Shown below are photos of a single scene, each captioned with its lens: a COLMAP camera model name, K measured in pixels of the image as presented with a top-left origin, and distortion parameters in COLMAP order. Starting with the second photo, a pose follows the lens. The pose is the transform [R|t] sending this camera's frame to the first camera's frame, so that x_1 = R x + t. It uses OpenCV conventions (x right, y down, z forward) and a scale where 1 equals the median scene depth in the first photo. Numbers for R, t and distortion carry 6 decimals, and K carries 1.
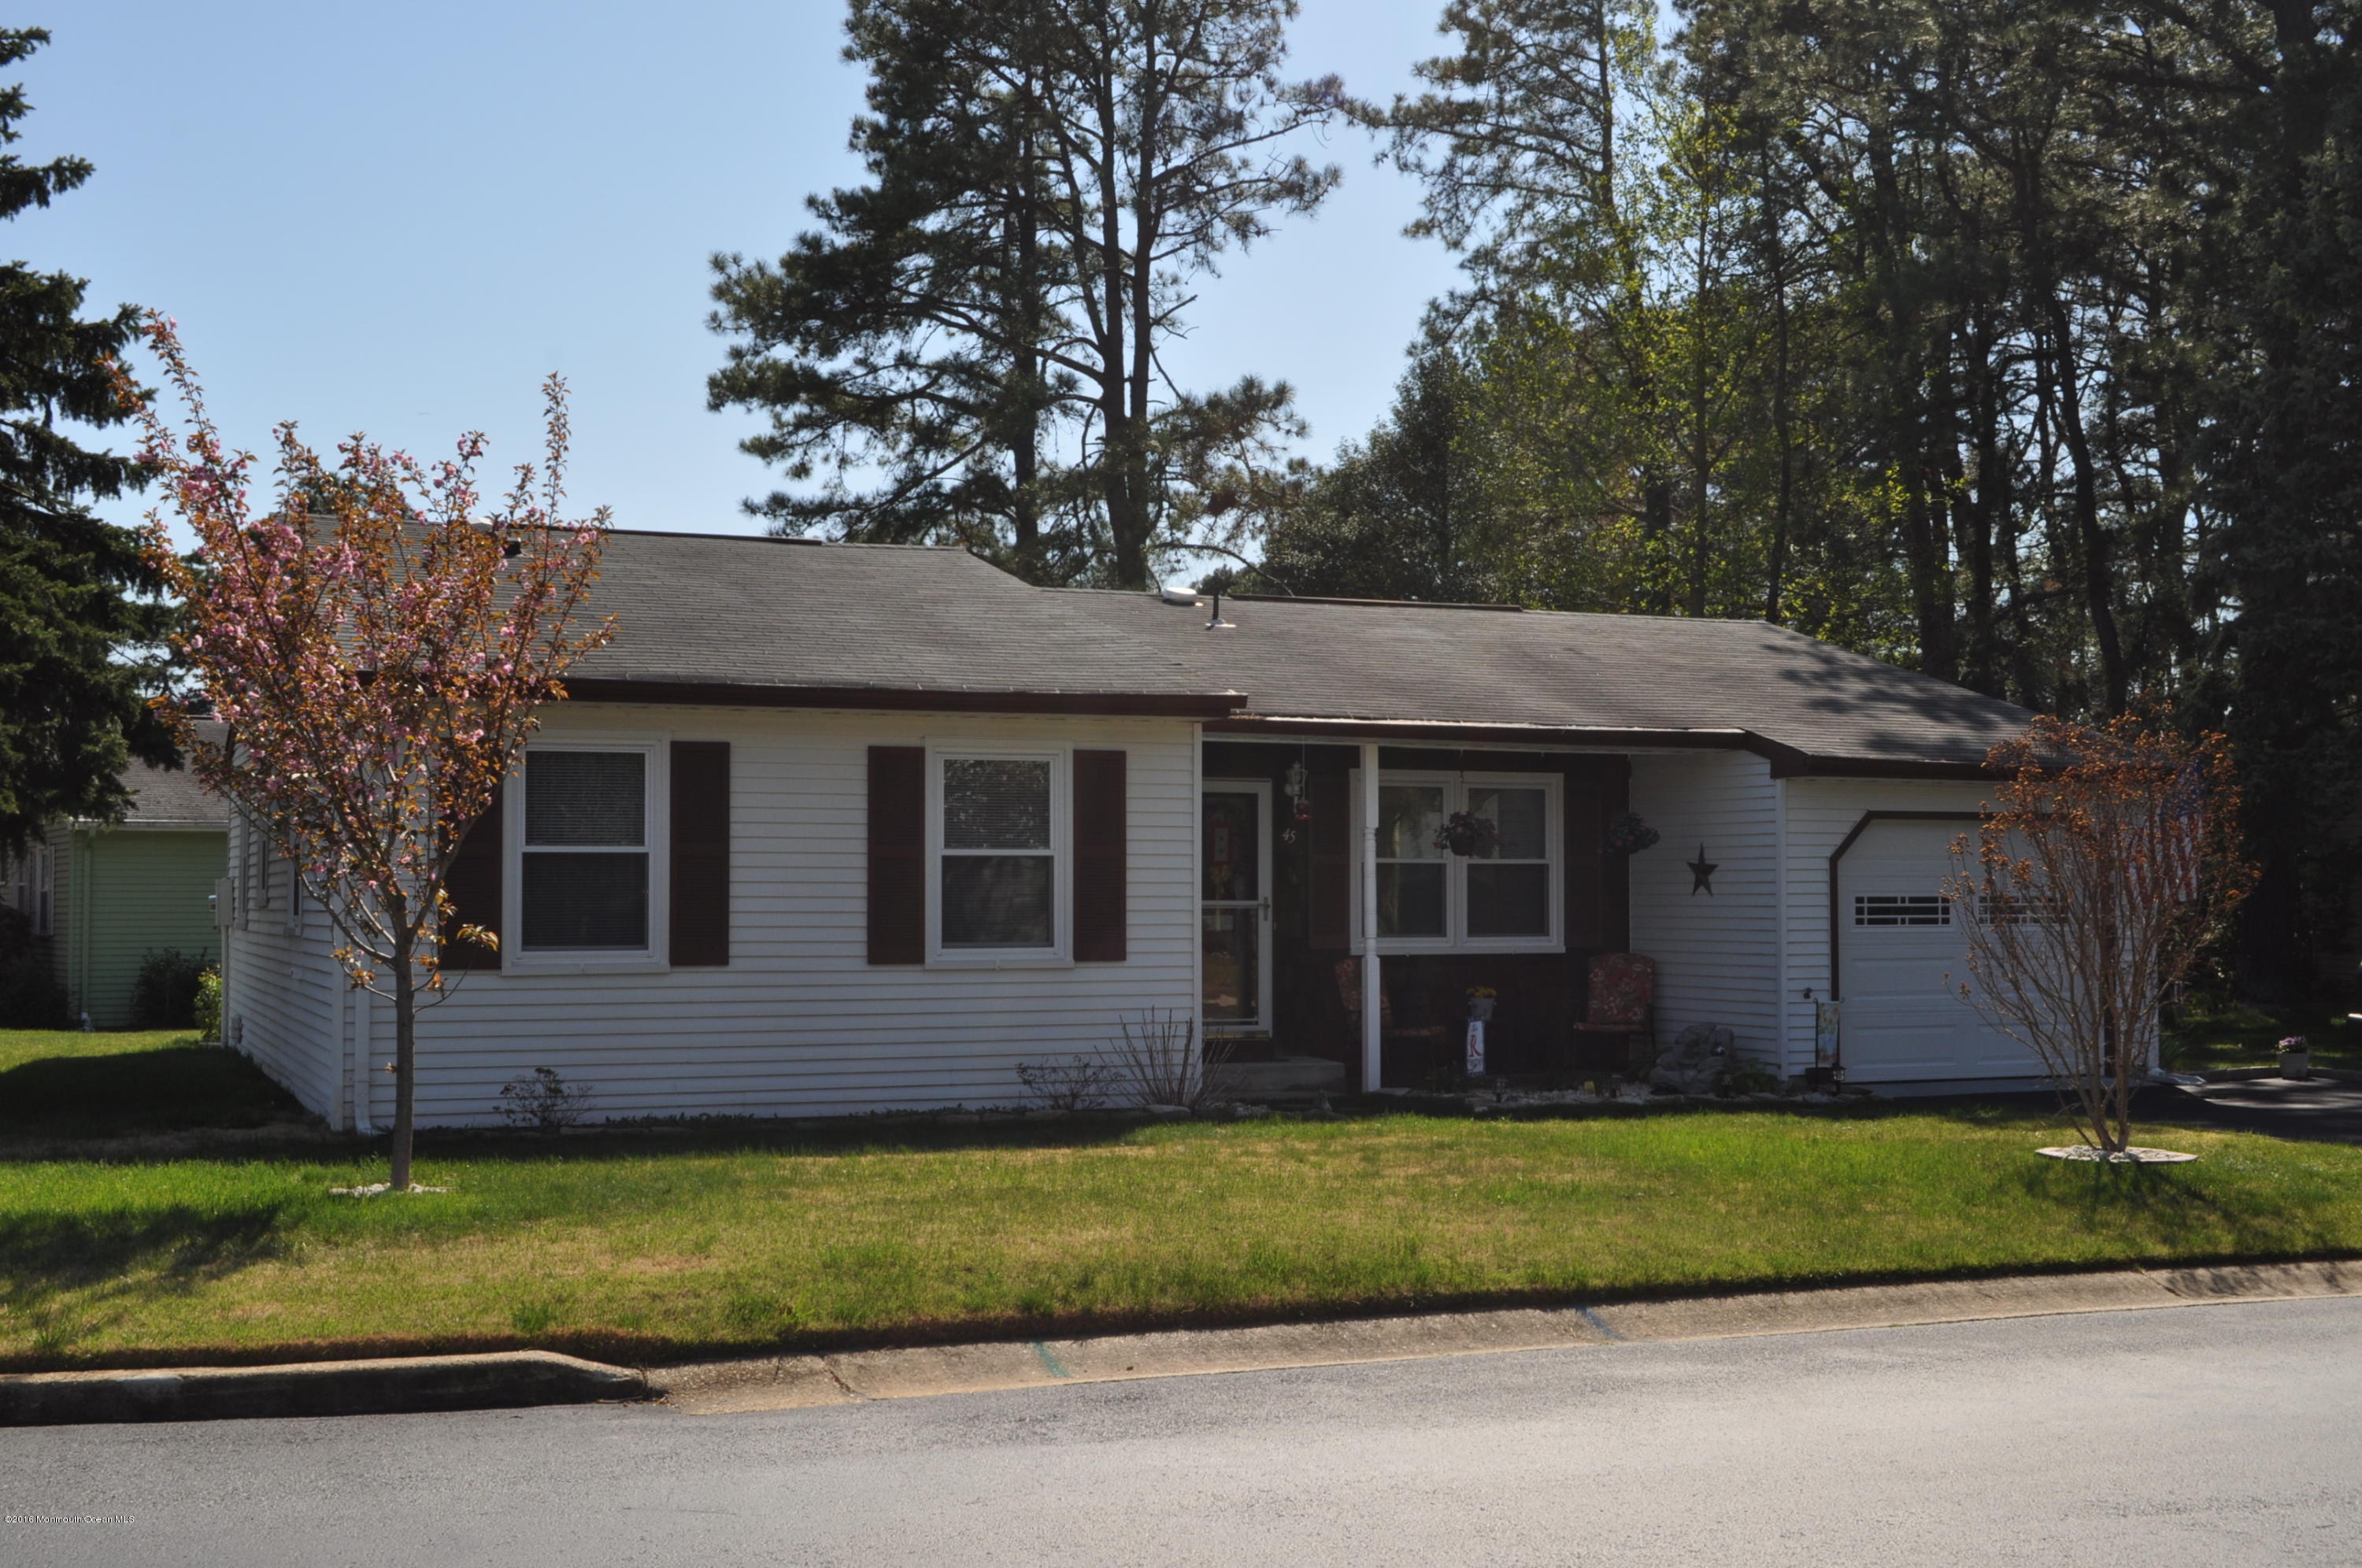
lens RADIAL K [[2677.9, 0, 1178.0], [0, 2677.9, 796.0], [0, 0, 1]] dist [-0.021867, 0.000000]
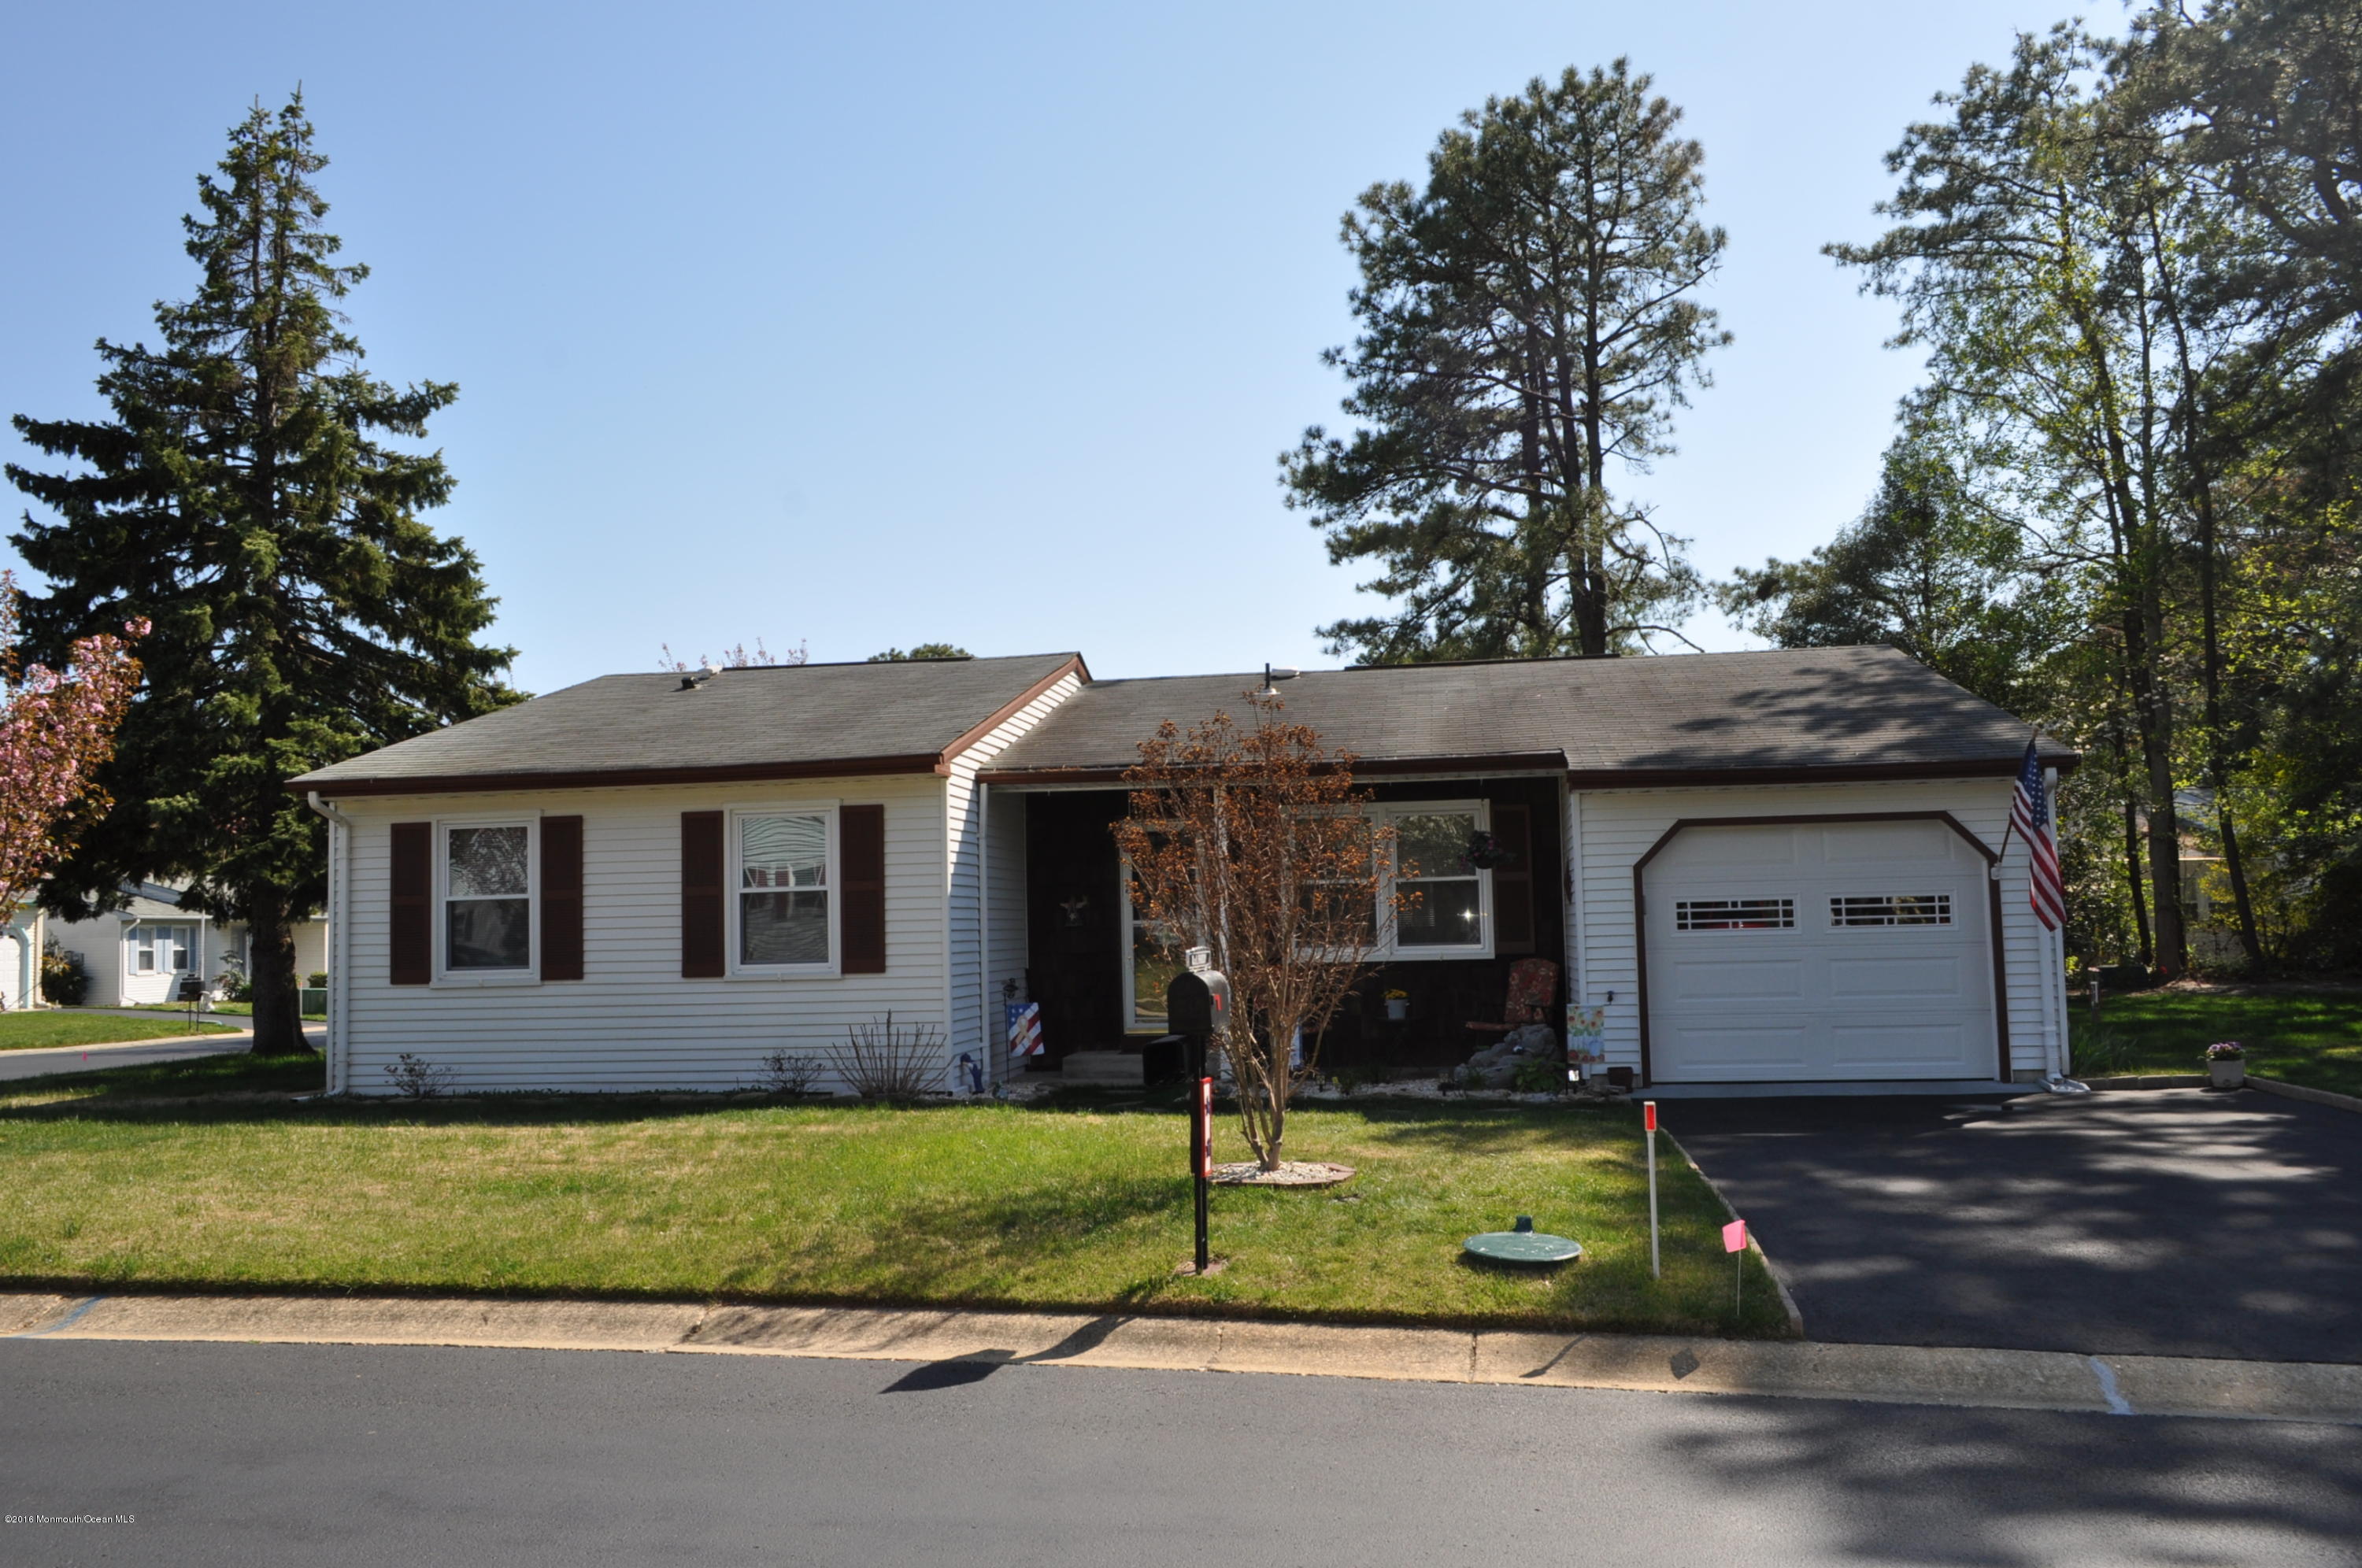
lens RADIAL K [[1848.4, 0, 1186.2], [0, 1848.4, 788.6], [0, 0, 1]] dist [-0.019566, 0.014947]
pose [[0.852612, -0.059548, -0.519140, 0.471713], [0.042977, 0.998111, -0.043904, 0.016927], [0.520774, 0.015122, 0.853561, 0.290597]]
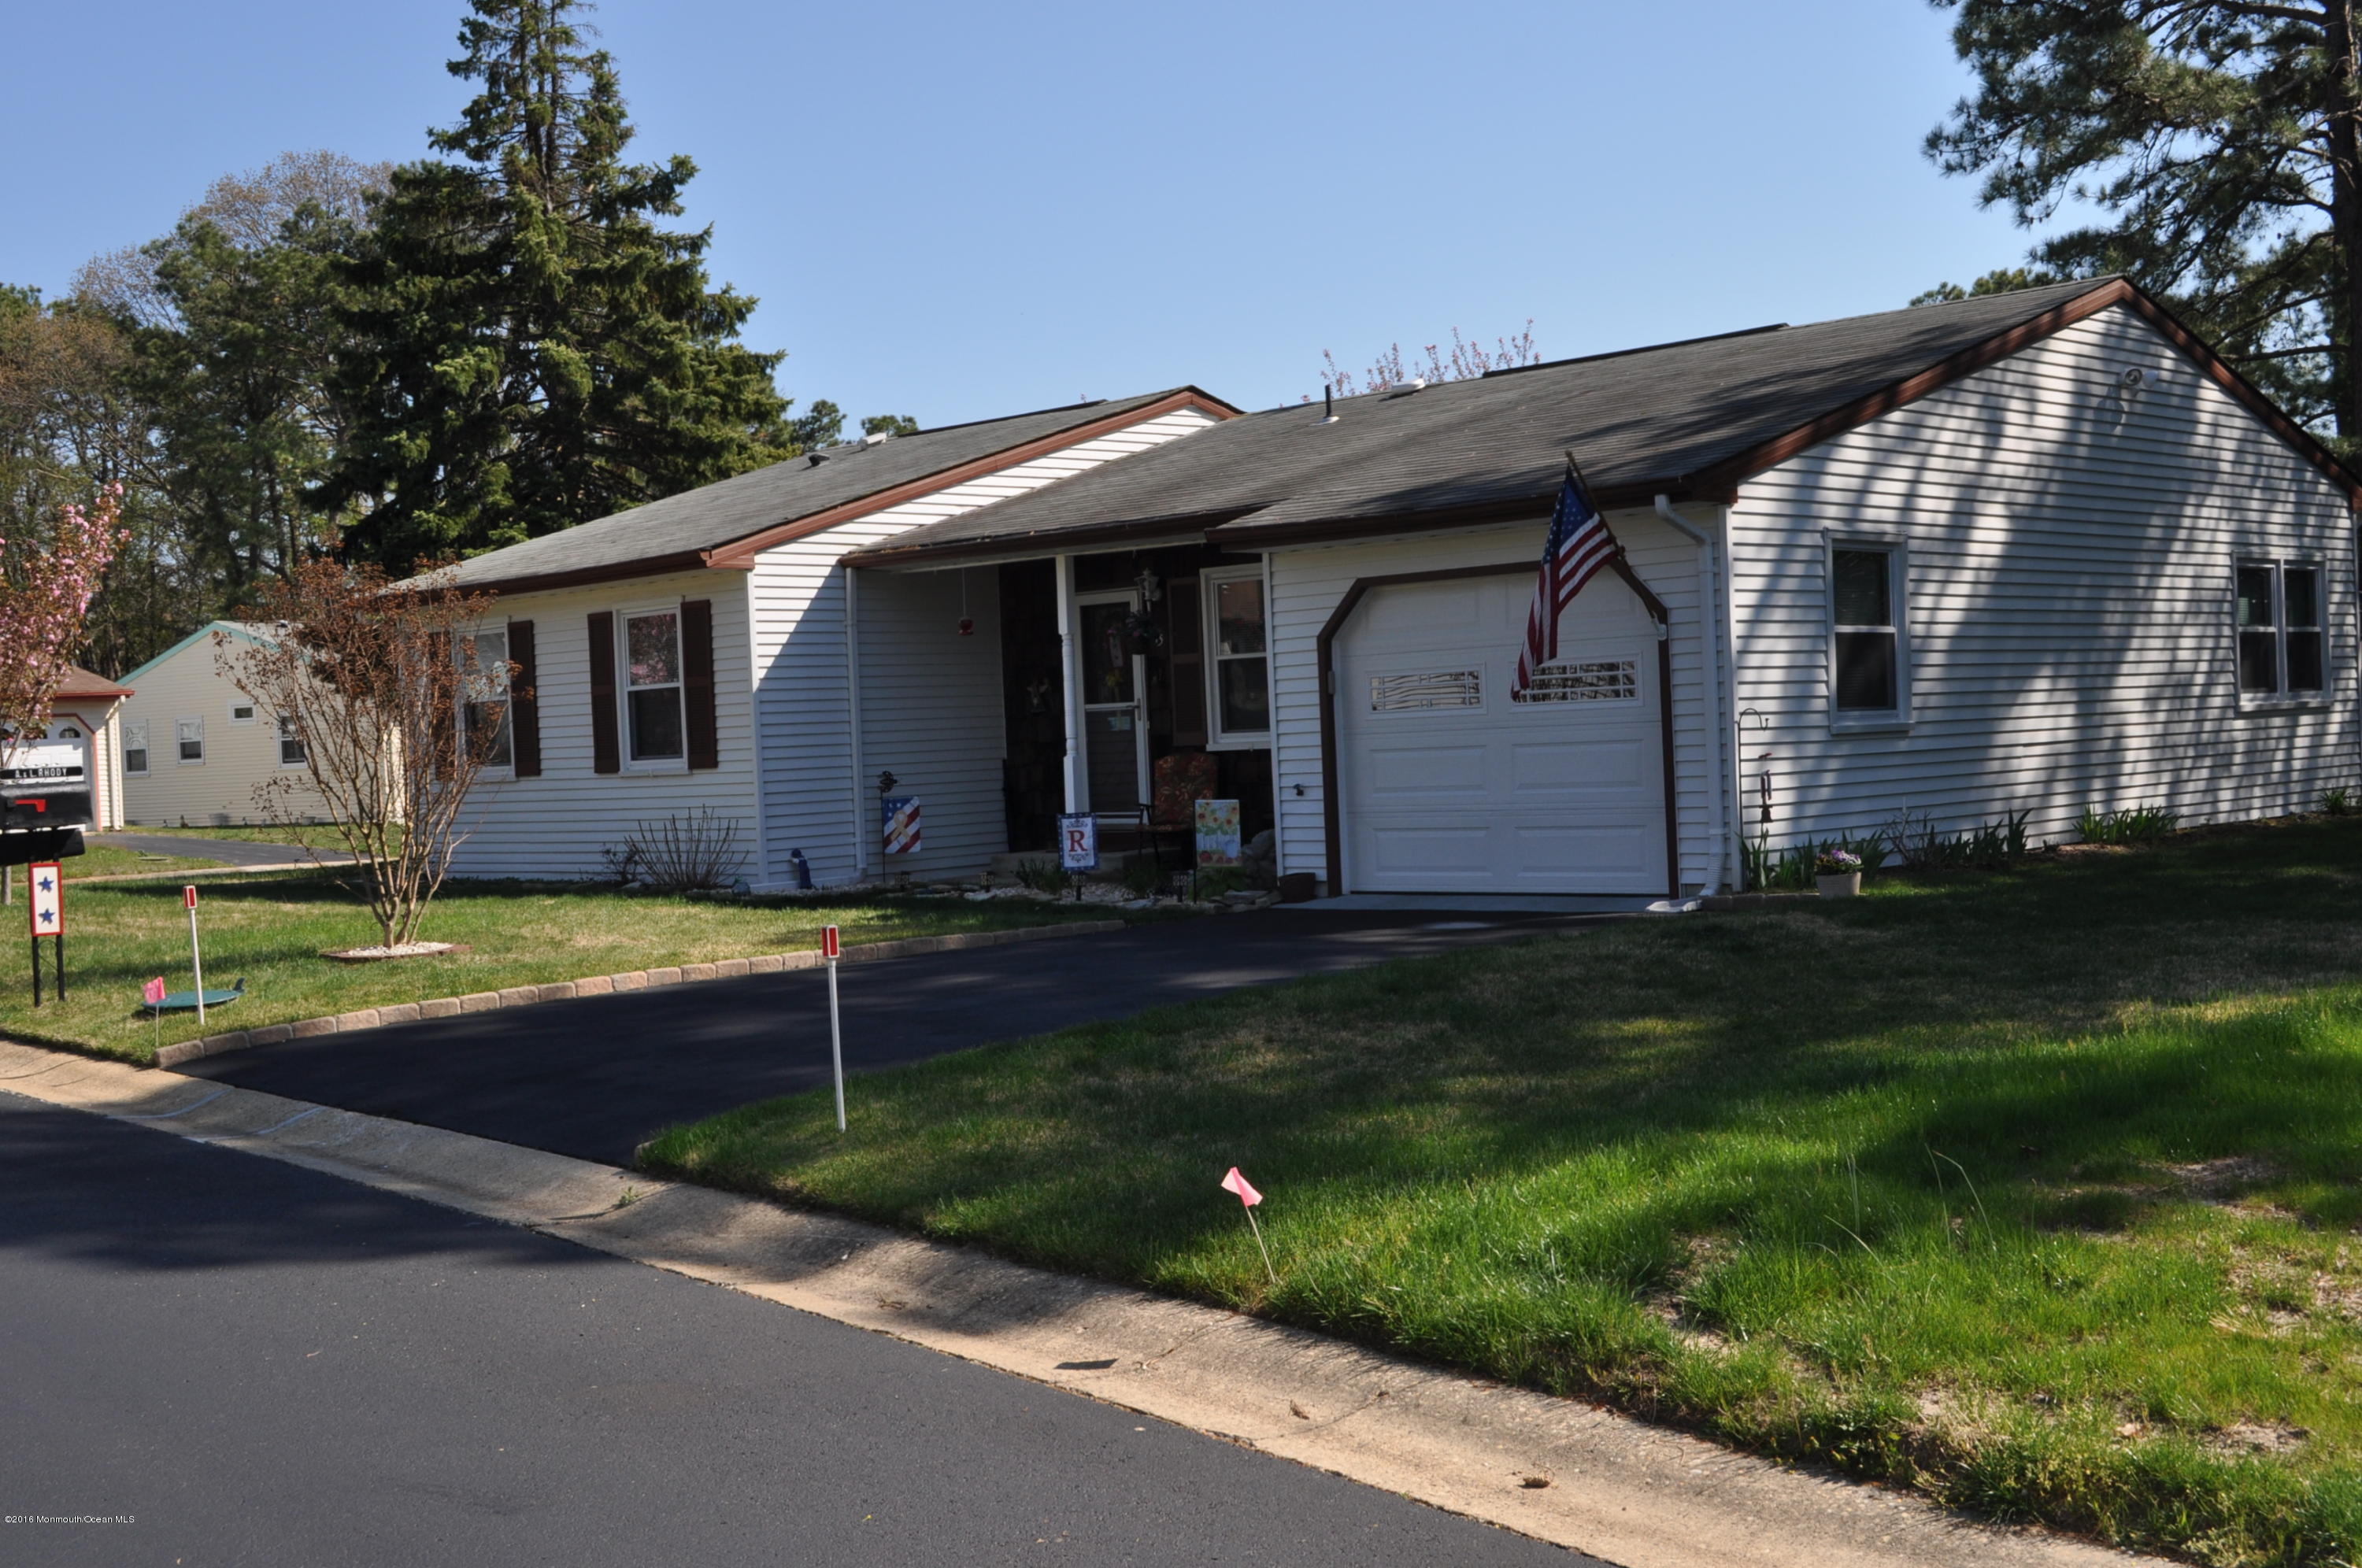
lens RADIAL K [[2677.9, 0, 1183.7], [0, 2677.9, 791.6], [0, 0, 1]] dist [-0.021867, 0.000000]
pose [[0.393834, 0.001294, -0.919181, 1.039686], [0.079683, 0.996186, 0.035544, 0.039076], [0.915721, -0.087242, 0.392229, 0.608023]]
